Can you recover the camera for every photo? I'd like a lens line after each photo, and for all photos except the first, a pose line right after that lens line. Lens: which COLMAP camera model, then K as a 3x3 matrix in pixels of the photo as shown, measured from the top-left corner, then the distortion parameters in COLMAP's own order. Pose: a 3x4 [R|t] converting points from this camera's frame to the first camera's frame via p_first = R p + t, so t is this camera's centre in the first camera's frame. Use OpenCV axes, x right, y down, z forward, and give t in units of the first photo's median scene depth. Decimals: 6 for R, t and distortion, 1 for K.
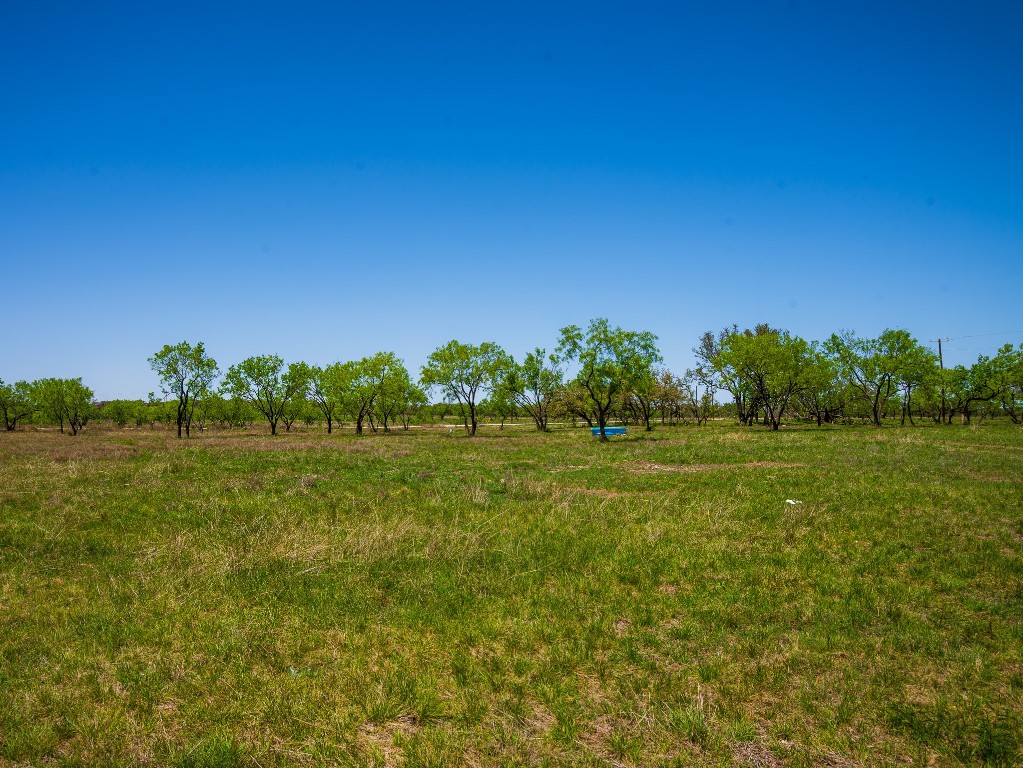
lens RADIAL K [[844.1, 0, 511.5], [0, 844.1, 384.0], [0, 0, 1]] dist [-0.130592, 0.013722]
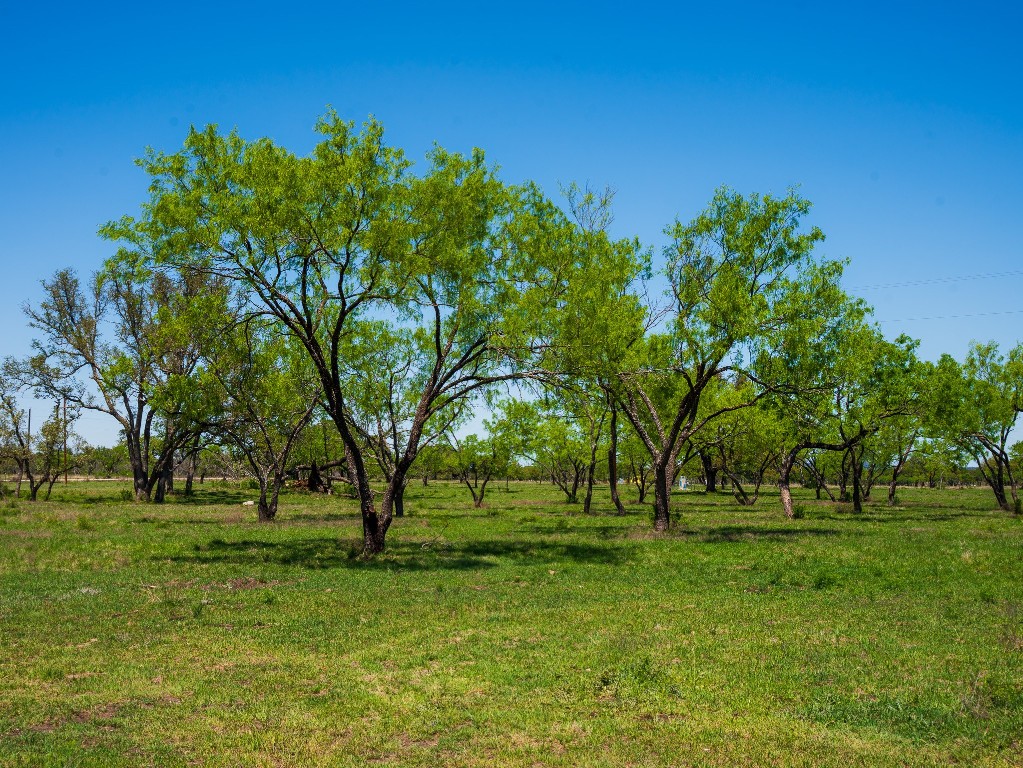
lens RADIAL K [[1376.1, 0, 511.5], [0, 1376.1, 384.0], [0, 0, 1]] dist [-0.015438, -0.023492]
pose [[0.850360, 0.046976, 0.524100, 0.147206], [-0.033112, 0.998810, -0.035801, 0.022104], [-0.525158, 0.013089, 0.850904, 0.654680]]
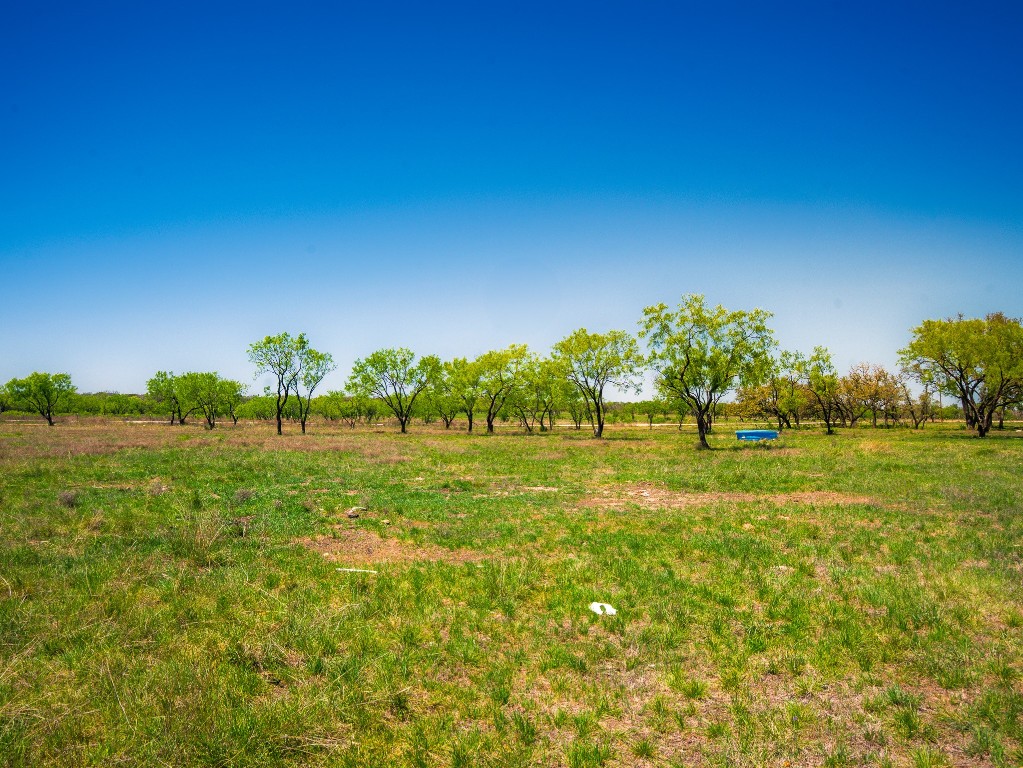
lens RADIAL K [[844.1, 0, 511.5], [0, 844.1, 384.0], [0, 0, 1]] dist [-0.130592, 0.013722]
pose [[0.963072, 0.004098, -0.269214, 0.090897], [-0.003460, 0.999990, 0.002843, 0.003223], [0.269223, -0.001807, 0.963076, 0.112241]]
